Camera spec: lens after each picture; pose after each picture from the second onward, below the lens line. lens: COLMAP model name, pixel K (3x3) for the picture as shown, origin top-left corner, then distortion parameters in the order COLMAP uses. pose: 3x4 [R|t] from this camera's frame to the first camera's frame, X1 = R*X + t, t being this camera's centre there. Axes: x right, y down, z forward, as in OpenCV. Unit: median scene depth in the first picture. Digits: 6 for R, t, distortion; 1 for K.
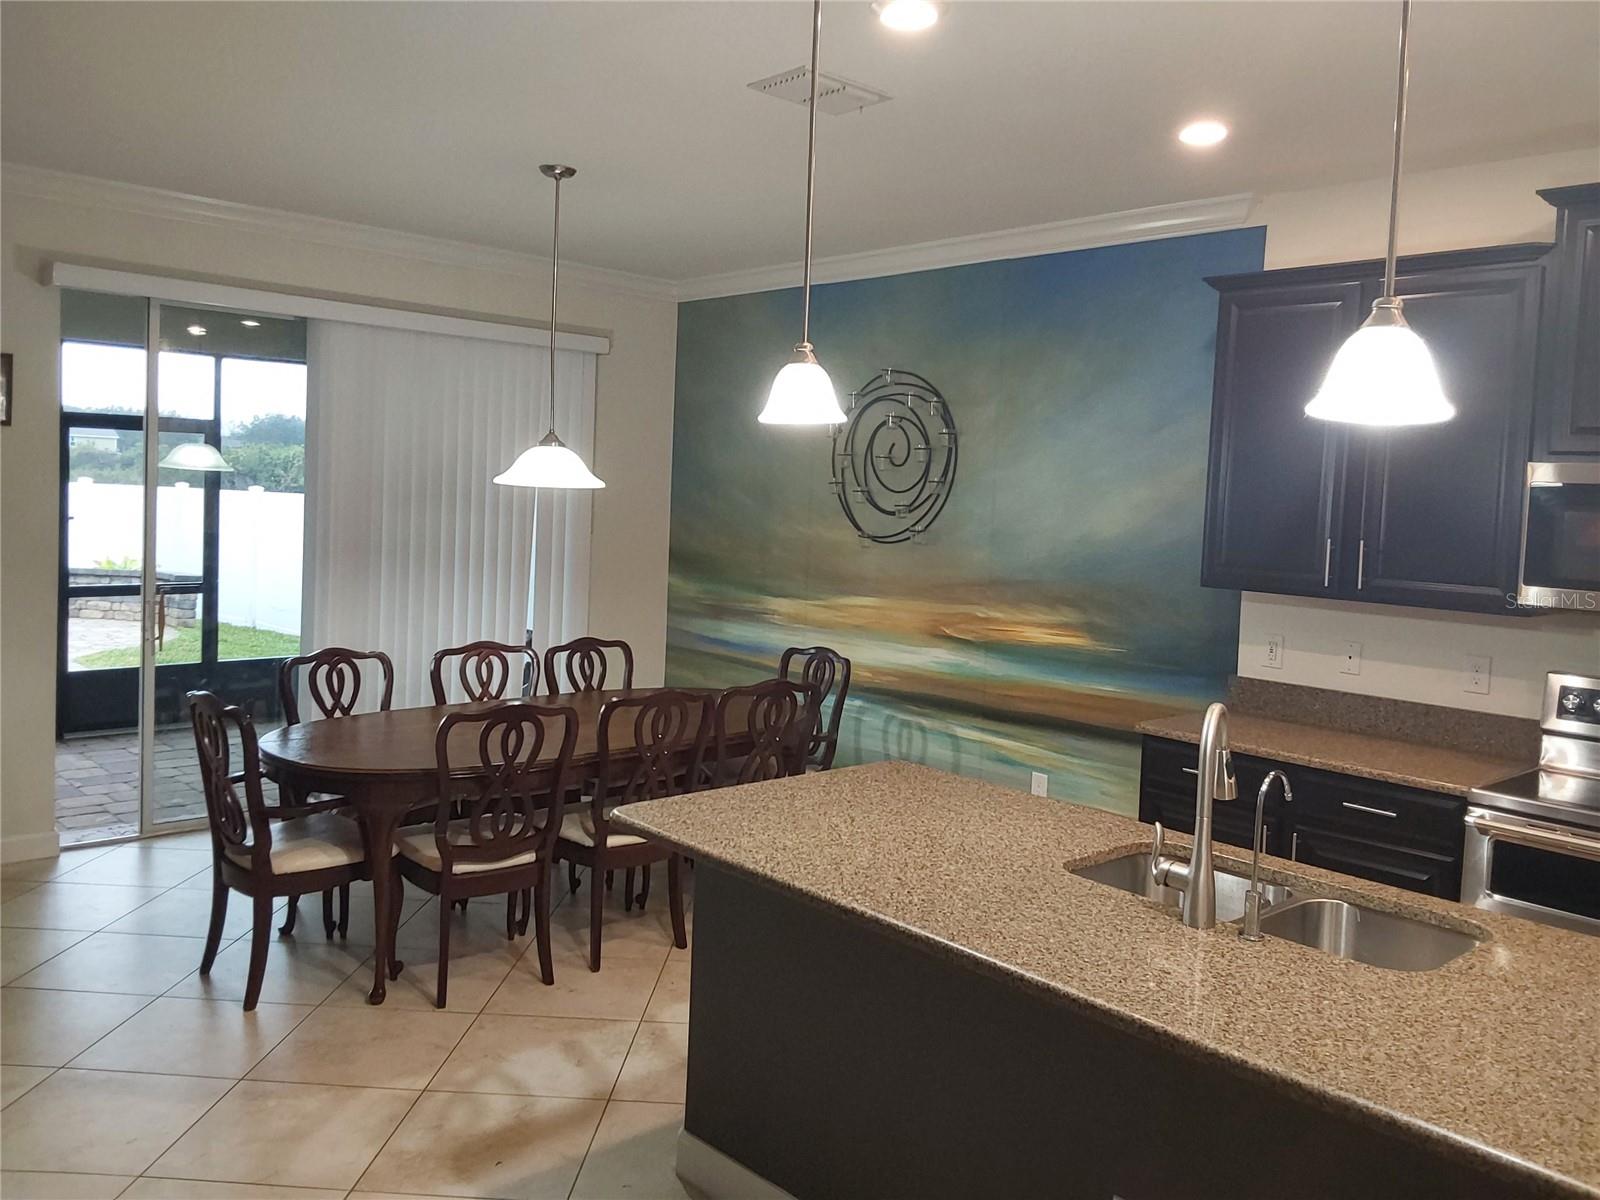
lens RADIAL K [[1277.2, 0, 806.0], [0, 1277.2, 549.8], [0, 0, 1]] dist [0.108297, -0.159565]
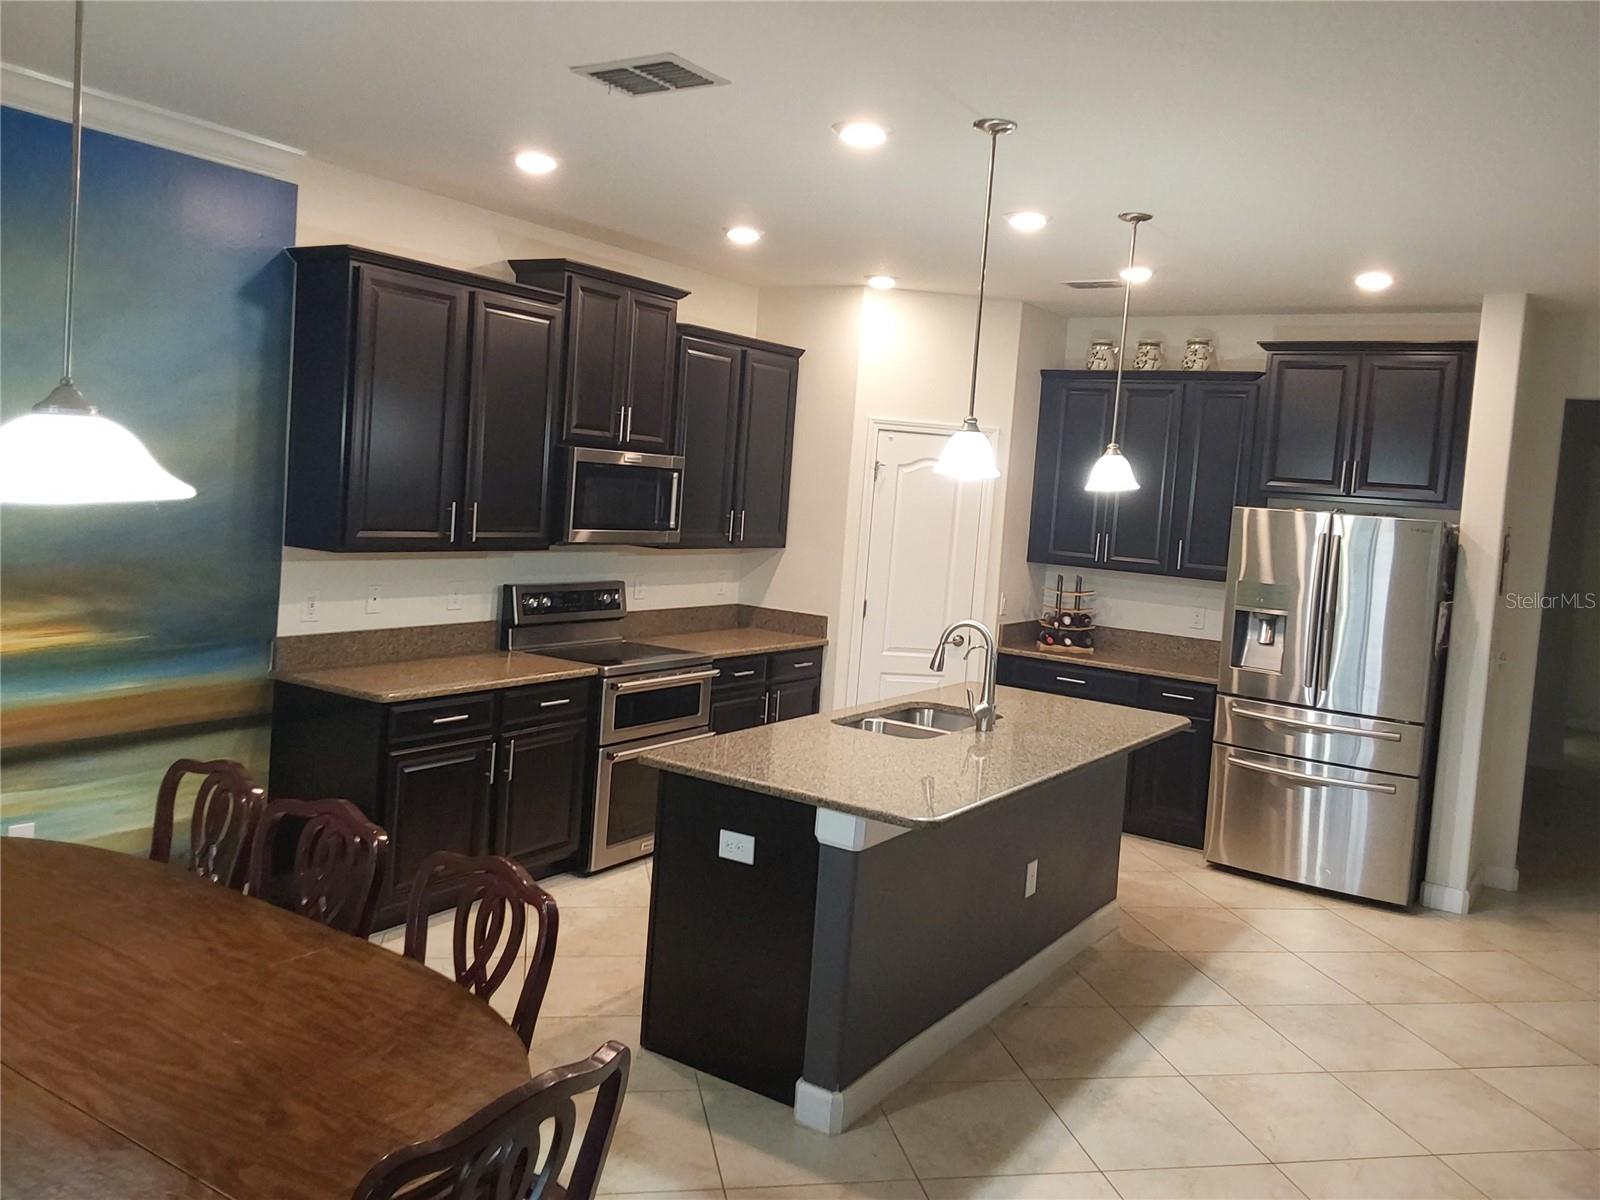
lens RADIAL K [[1282.4, 0, 814.9], [0, 1282.4, 546.1], [0, 0, 1]] dist [0.105169, -0.161592]
pose [[-0.252292, -0.112173, 0.961127, -0.745856], [-0.036067, 0.993658, 0.106503, -0.096446], [-0.966979, -0.007795, -0.254738, 0.872861]]
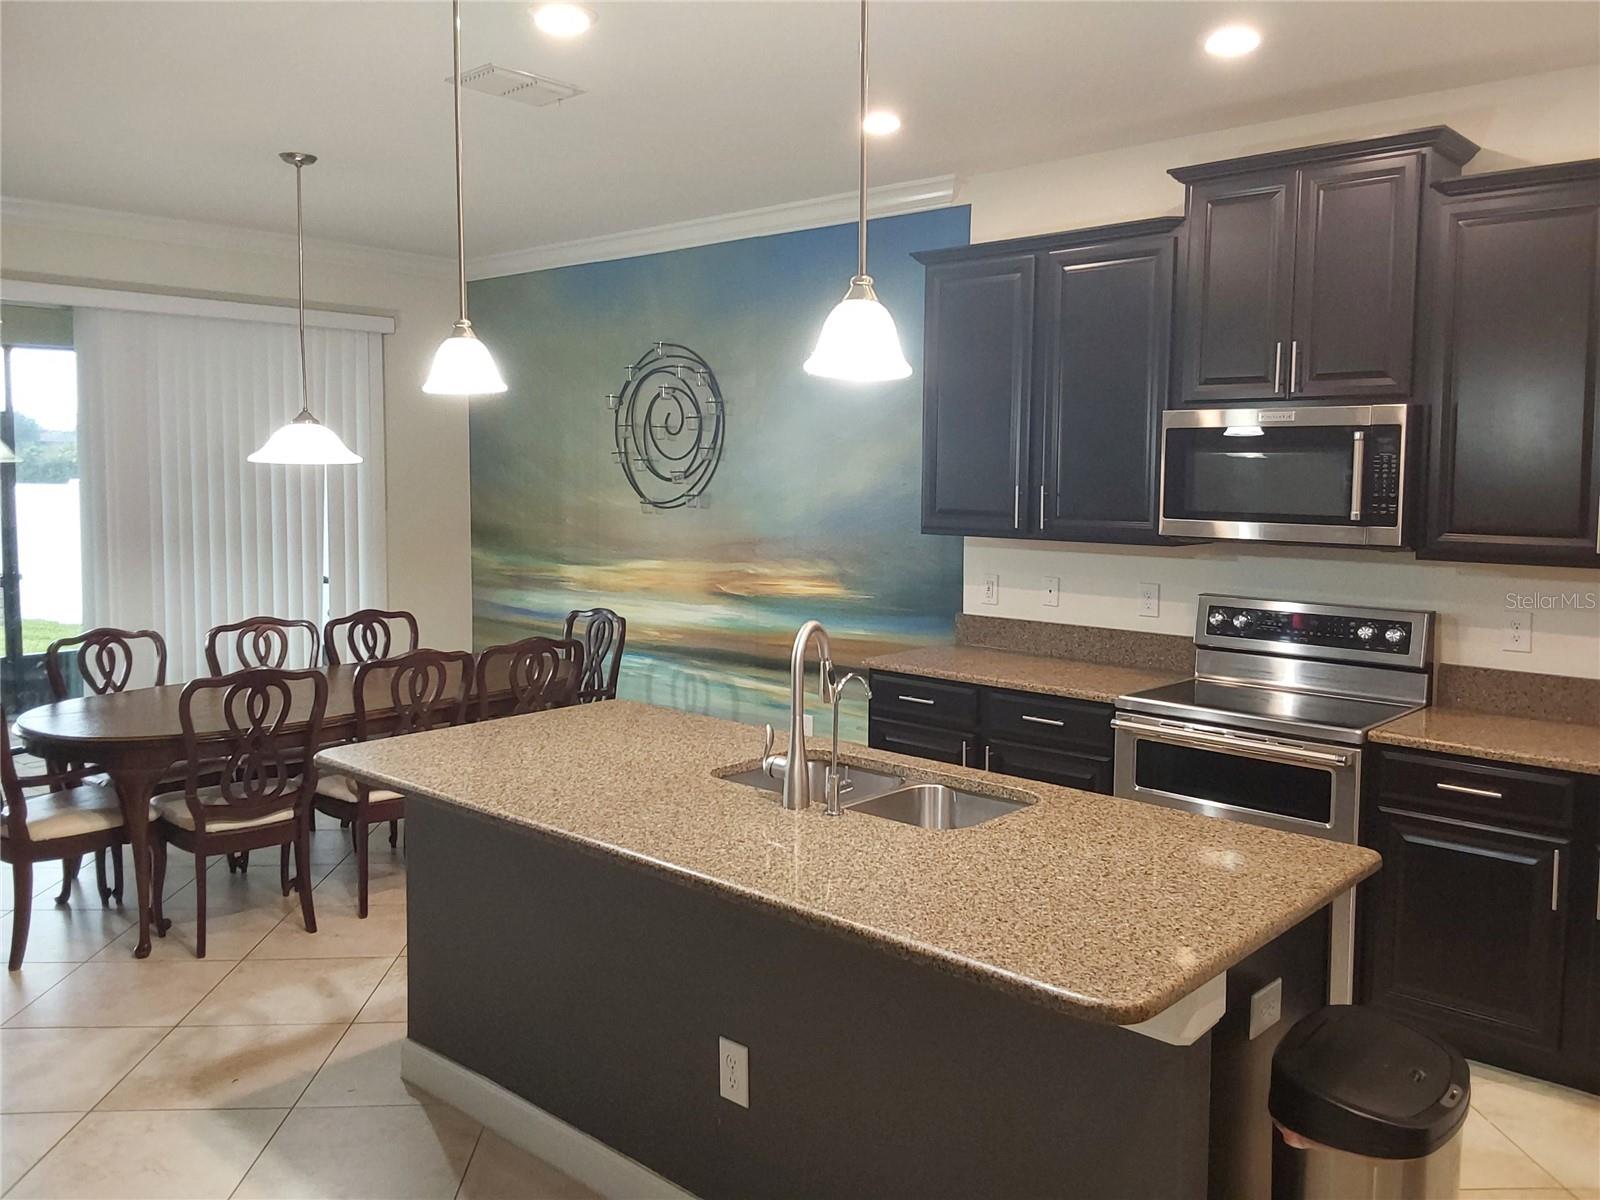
lens RADIAL K [[1282.4, 0, 814.9], [0, 1282.4, 546.1], [0, 0, 1]] dist [0.105169, -0.161592]
pose [[0.994839, -0.040388, 0.093082, 0.109749], [0.038867, 0.999080, 0.018099, 0.015096], [-0.093728, -0.014387, 0.995494, -0.085209]]
